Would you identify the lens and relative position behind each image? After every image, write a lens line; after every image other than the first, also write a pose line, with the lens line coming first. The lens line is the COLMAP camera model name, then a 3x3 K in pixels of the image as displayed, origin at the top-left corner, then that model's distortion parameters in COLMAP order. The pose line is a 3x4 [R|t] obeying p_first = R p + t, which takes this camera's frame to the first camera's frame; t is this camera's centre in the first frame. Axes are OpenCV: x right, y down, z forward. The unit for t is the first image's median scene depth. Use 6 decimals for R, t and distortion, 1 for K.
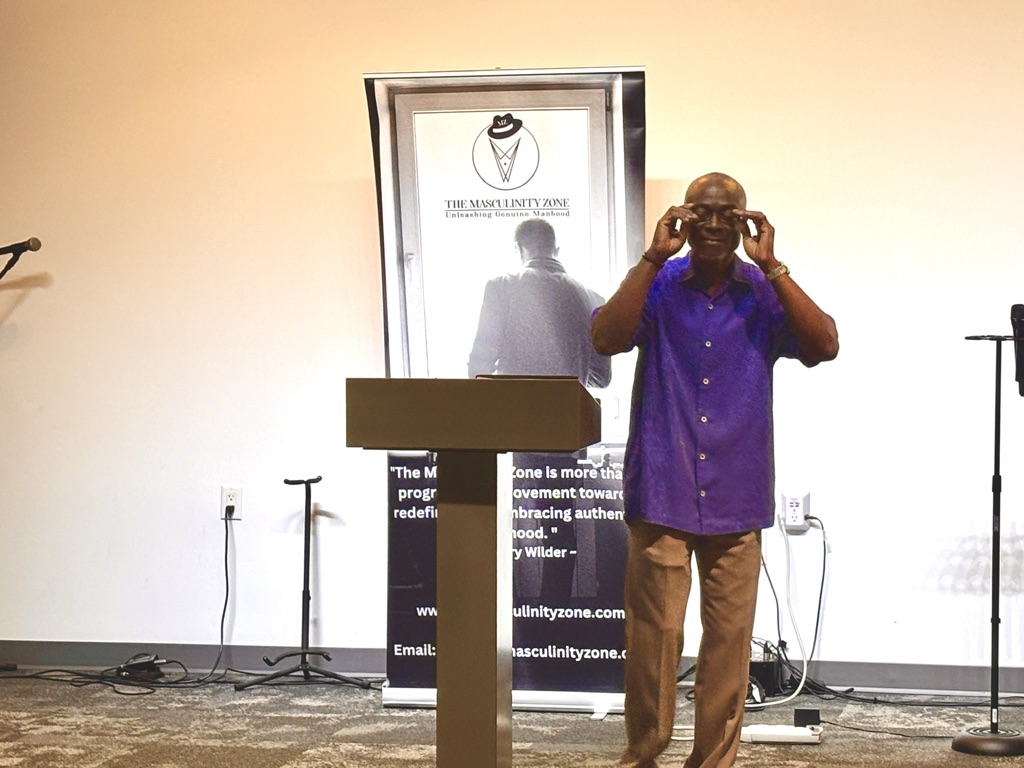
lens RADIAL K [[2923.9, 0, 542.8], [0, 2923.9, 366.6], [0, 0, 1]] dist [0.258298, 0.000000]
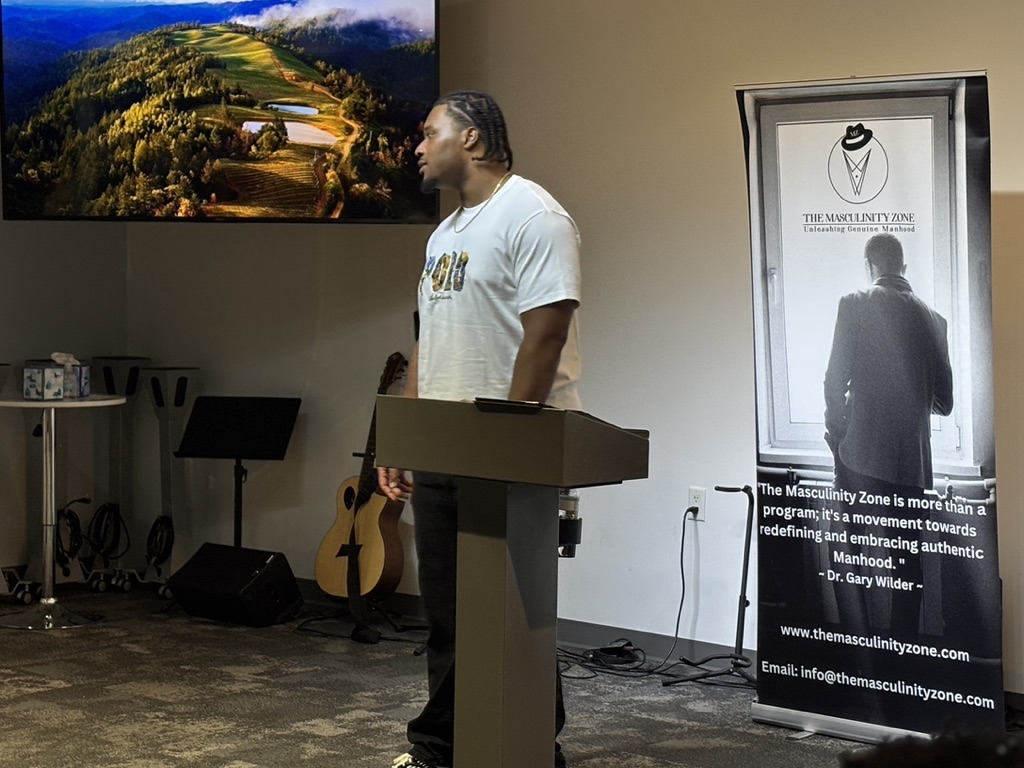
lens RADIAL K [[2350.4, 0, 519.7], [0, 2350.4, 392.0], [0, 0, 1]] dist [0.196674, 0.000000]
pose [[0.866906, 0.050788, -0.495878, 0.277142], [-0.042206, 0.998702, 0.028503, -0.016019], [0.496682, -0.003780, 0.867925, 0.270416]]
